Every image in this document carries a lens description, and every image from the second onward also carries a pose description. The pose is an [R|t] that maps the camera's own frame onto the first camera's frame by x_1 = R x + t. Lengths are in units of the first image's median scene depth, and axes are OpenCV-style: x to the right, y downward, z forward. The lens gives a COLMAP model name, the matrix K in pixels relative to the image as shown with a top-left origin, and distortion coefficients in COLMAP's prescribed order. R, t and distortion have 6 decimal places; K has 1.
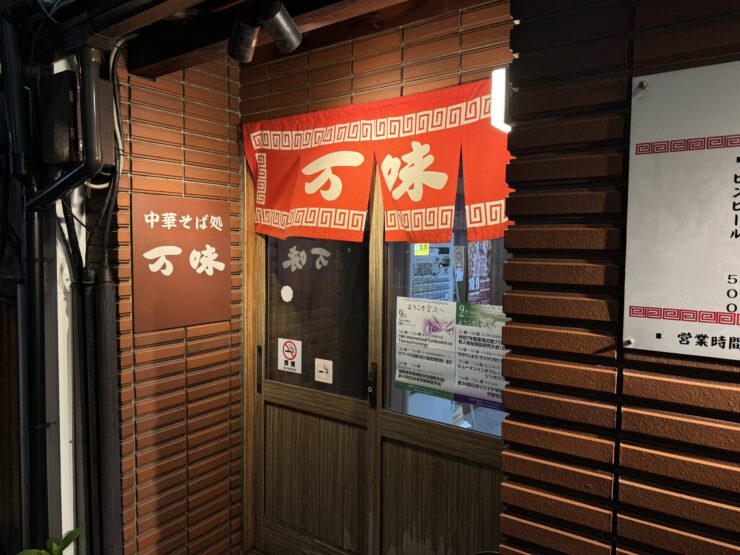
lens RADIAL K [[523.8, 0, 370.0], [0, 523.8, 277.5], [0, 0, 1]] dist [0.080455, -0.116422]
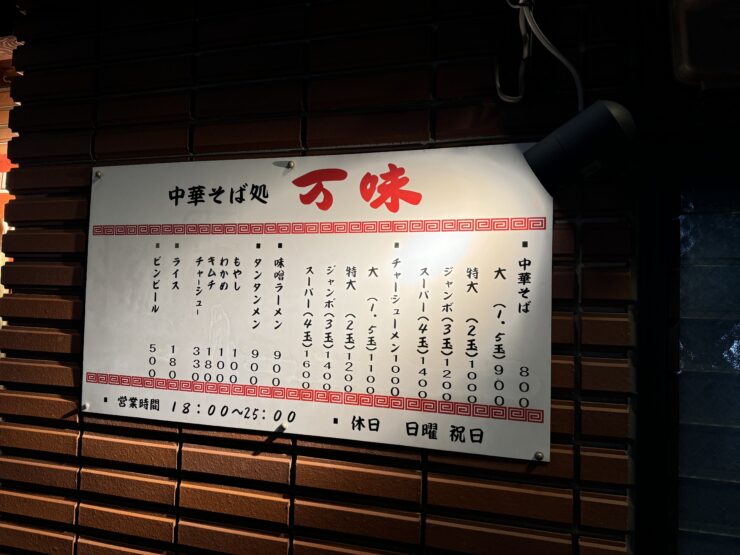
lens RADIAL K [[523.8, 0, 370.0], [0, 523.8, 277.5], [0, 0, 1]] dist [0.080455, -0.116422]
pose [[0.941960, 0.026955, 0.334641, 0.647661], [0.003577, 0.995909, -0.090287, -0.038489], [-0.335706, 0.086244, 0.938011, -0.221927]]
